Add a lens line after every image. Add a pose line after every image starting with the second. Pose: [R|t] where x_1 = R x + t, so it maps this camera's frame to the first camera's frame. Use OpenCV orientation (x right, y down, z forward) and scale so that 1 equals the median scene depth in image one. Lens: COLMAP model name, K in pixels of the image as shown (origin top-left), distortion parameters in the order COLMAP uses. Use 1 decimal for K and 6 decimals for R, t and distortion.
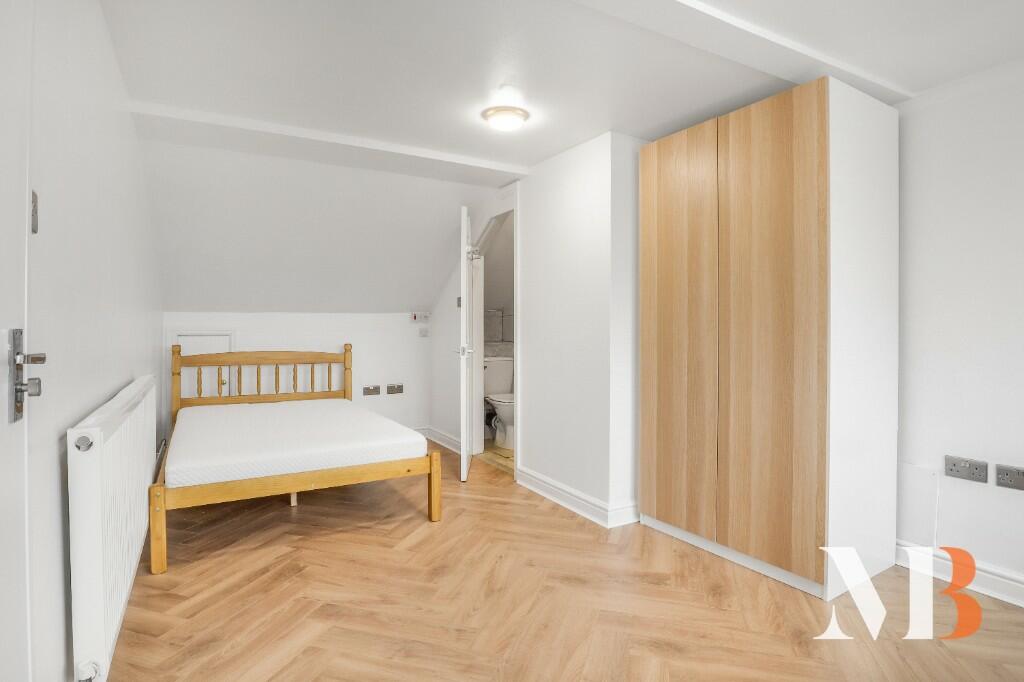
lens RADIAL K [[548.2, 0, 512.0], [0, 548.2, 341.0], [0, 0, 1]] dist [-0.054869, 0.027640]
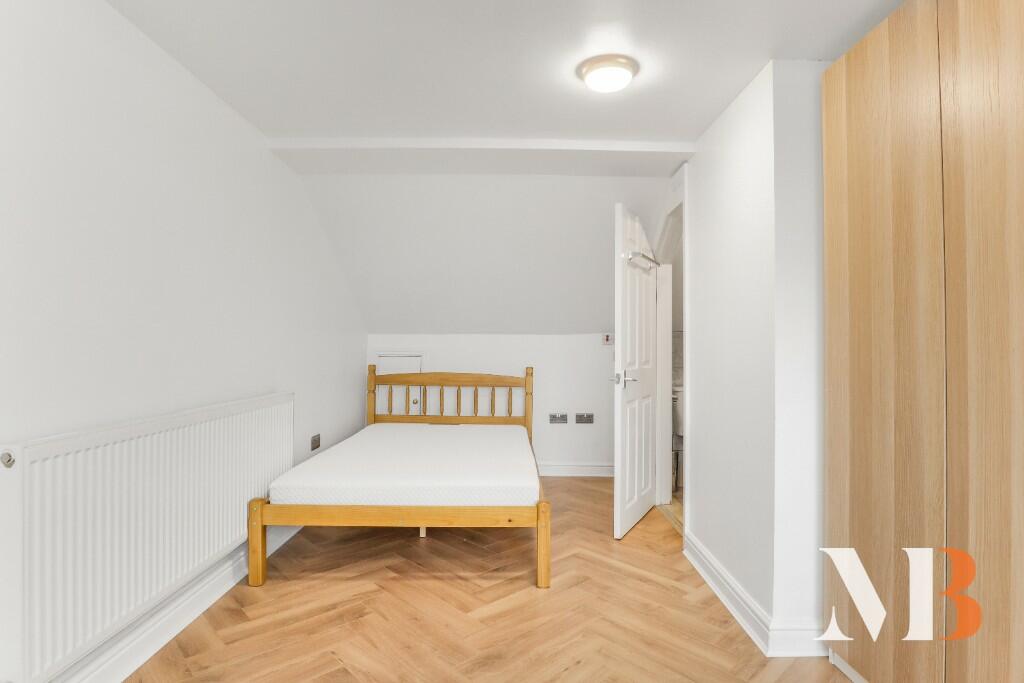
lens RADIAL K [[548.2, 0, 512.0], [0, 548.2, 341.5], [0, 0, 1]] dist [-0.054869, 0.027640]
pose [[0.869289, -0.001317, -0.494303, 0.240029], [-0.020450, 0.999045, -0.038625, -0.003384], [0.493881, 0.043685, 0.868431, 0.283535]]
